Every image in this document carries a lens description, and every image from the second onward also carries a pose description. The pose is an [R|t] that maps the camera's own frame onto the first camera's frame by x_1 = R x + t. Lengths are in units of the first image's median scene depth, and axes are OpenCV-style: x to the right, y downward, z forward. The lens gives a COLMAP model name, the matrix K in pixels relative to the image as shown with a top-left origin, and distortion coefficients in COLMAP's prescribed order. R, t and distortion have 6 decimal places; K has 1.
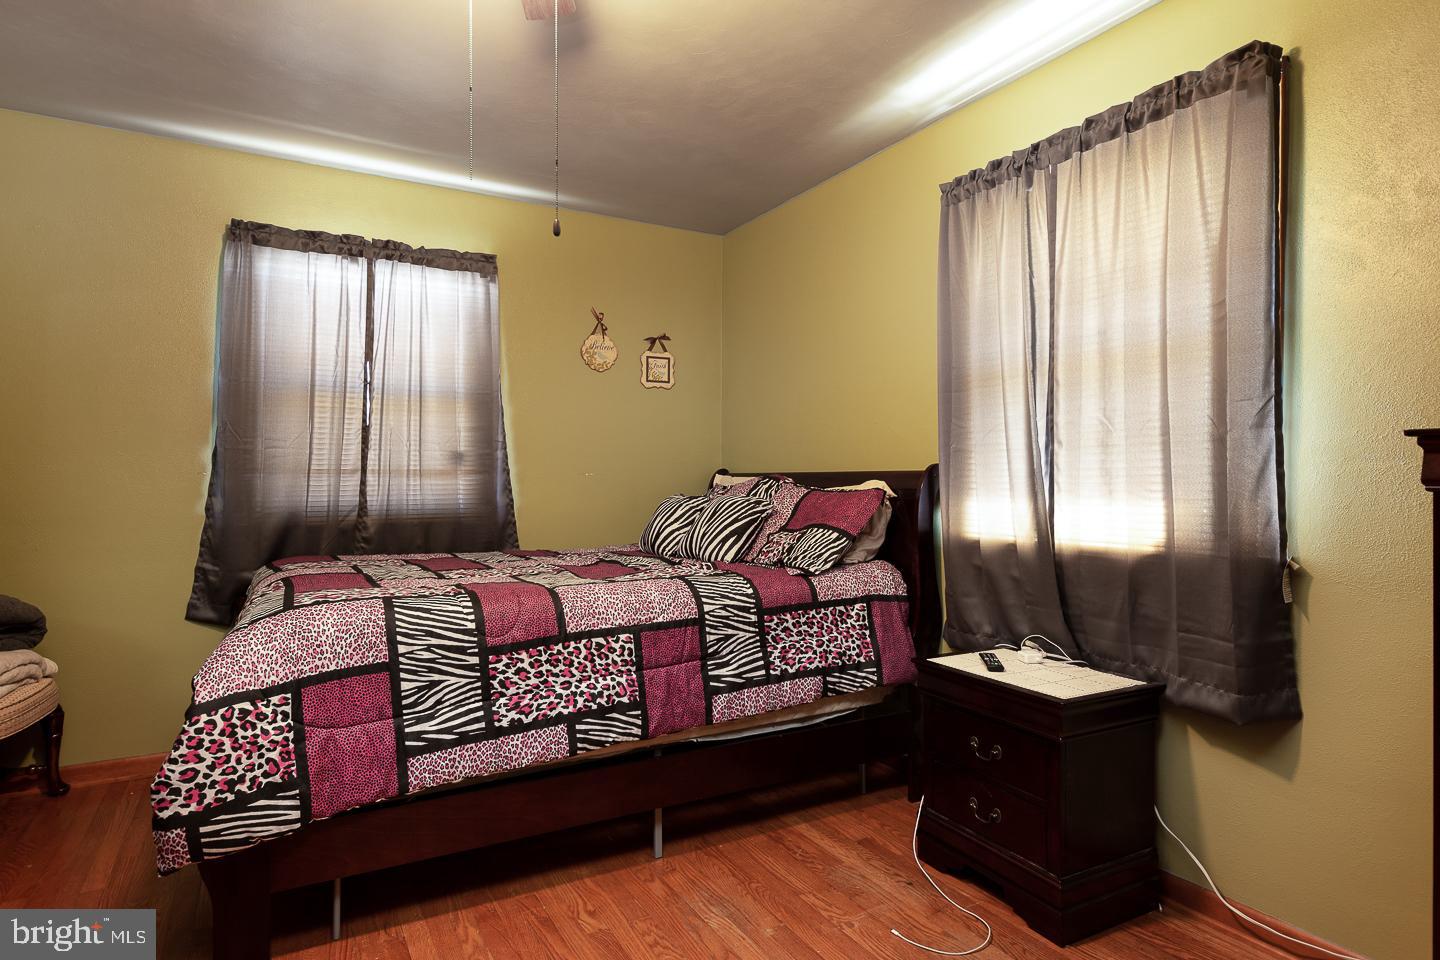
lens RADIAL K [[803.8, 0, 718.2], [0, 803.8, 474.1], [0, 0, 1]] dist [0.011243, 0.005363]
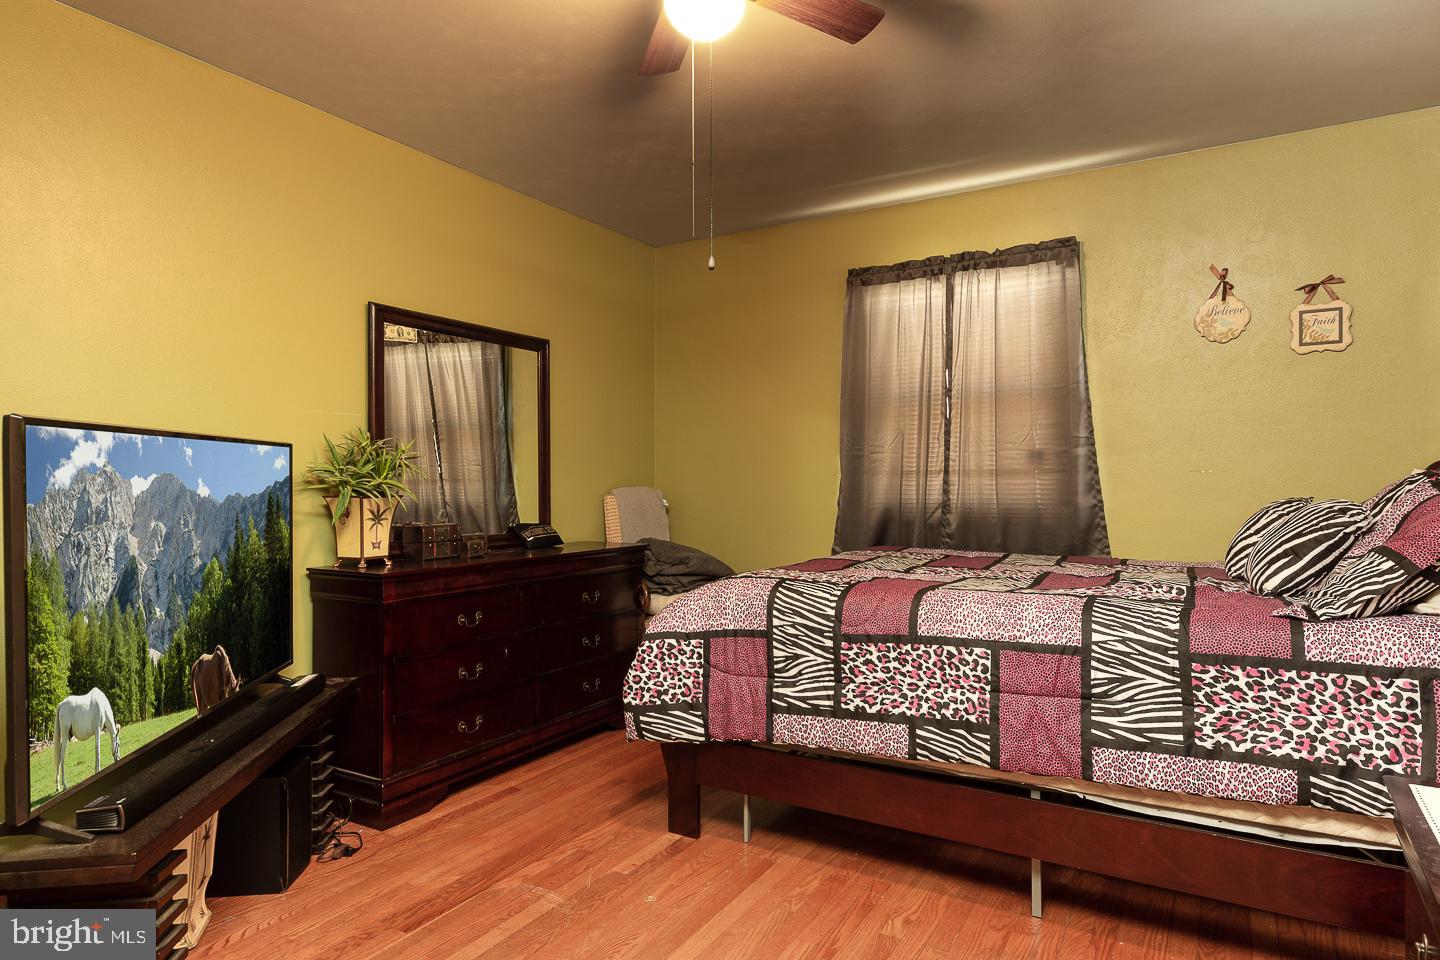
lens RADIAL K [[803.8, 0, 720.1], [0, 803.8, 485.9], [0, 0, 1]] dist [0.011243, 0.005363]
pose [[0.514073, 0.001692, -0.857745, 0.485318], [0.011821, 0.999889, 0.009057, 0.003094], [0.857665, -0.014795, 0.513996, 0.263994]]
